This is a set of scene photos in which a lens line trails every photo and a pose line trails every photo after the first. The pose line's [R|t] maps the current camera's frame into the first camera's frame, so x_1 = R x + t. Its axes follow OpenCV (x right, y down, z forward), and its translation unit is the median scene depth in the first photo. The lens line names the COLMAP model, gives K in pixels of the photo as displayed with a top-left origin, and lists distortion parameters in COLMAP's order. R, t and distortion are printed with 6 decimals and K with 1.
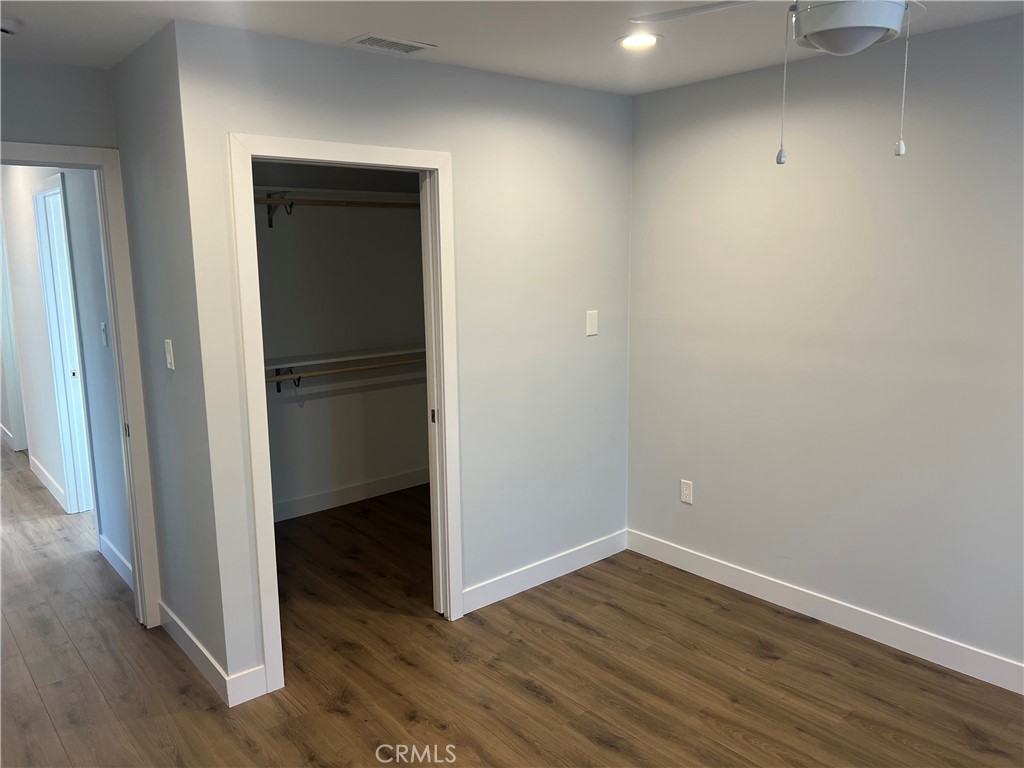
lens RADIAL K [[763.5, 0, 510.9], [0, 763.5, 383.5], [0, 0, 1]] dist [0.000722, -0.008176]
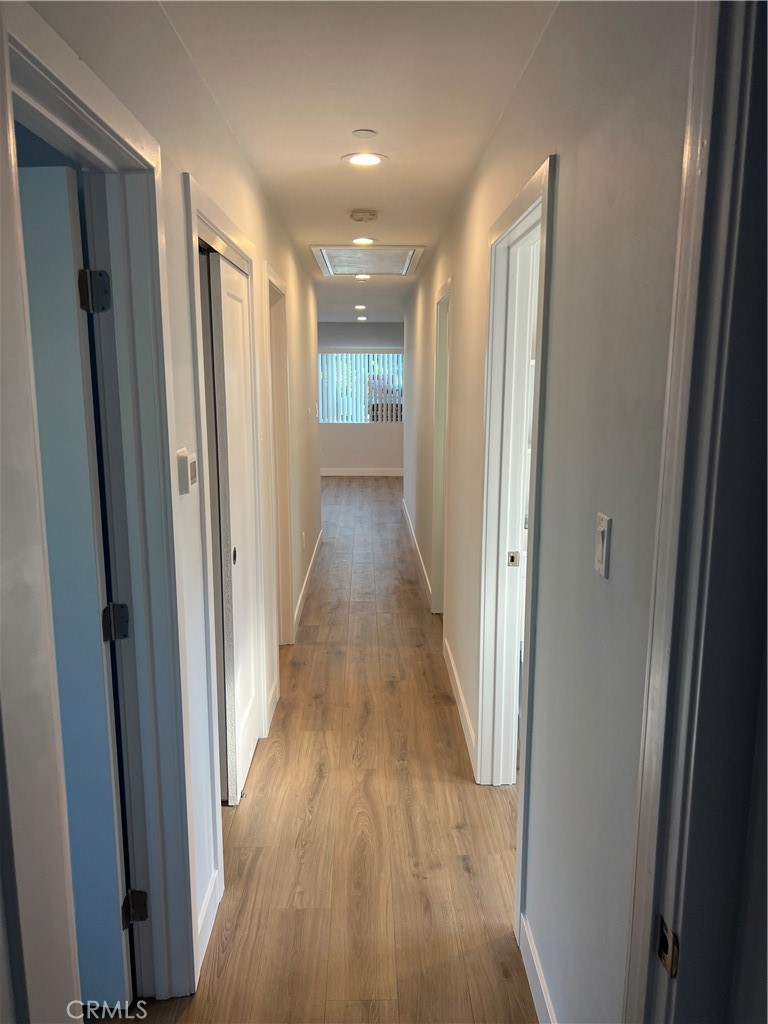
lens RADIAL K [[763.5, 0, 383.5], [0, 763.5, 512.4], [0, 0, 1]] dist [0.000722, -0.008176]
pose [[0.773381, 0.124192, -0.621658, -0.306959], [-0.116406, 0.991770, 0.053315, -0.071870], [0.623163, 0.031132, 0.781473, 0.506180]]
